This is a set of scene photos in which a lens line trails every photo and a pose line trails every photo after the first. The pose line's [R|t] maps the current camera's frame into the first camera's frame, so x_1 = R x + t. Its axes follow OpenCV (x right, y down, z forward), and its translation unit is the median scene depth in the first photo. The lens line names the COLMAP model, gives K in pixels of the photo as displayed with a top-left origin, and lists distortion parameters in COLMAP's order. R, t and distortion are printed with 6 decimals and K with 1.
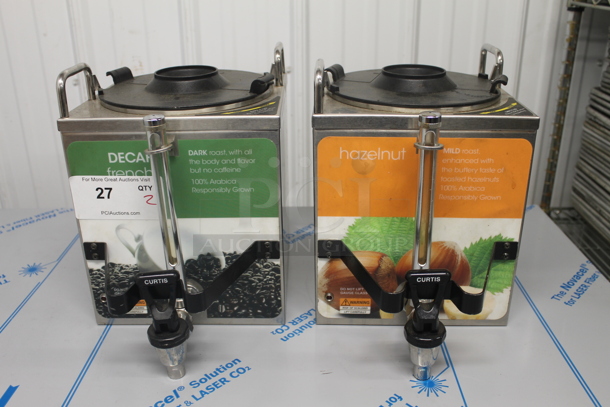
lens RADIAL K [[552.5, 0, 307.2], [0, 552.5, 200.6], [0, 0, 1]] dist [-0.151660, 0.121582]
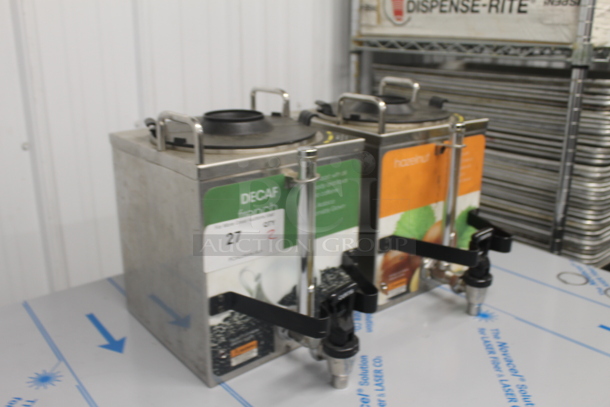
lens RADIAL K [[552.5, 0, 304.5], [0, 552.5, 203.6], [0, 0, 1]] dist [-0.151660, 0.121582]
pose [[0.767097, -0.183867, 0.614617, -0.835618], [0.238912, 0.971011, -0.007698, -0.033810], [-0.595385, 0.152745, 0.788788, 0.129204]]
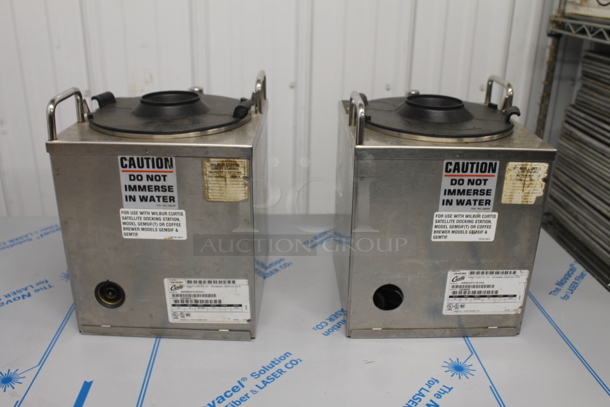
lens RADIAL K [[552.5, 0, 306.3], [0, 552.5, 194.9], [0, 0, 1]] dist [-0.151660, 0.121582]
pose [[0.996929, -0.000338, 0.078315, -0.170103], [0.001757, 0.999835, -0.018053, -0.010571], [-0.078296, 0.018135, 0.996765, -0.117040]]
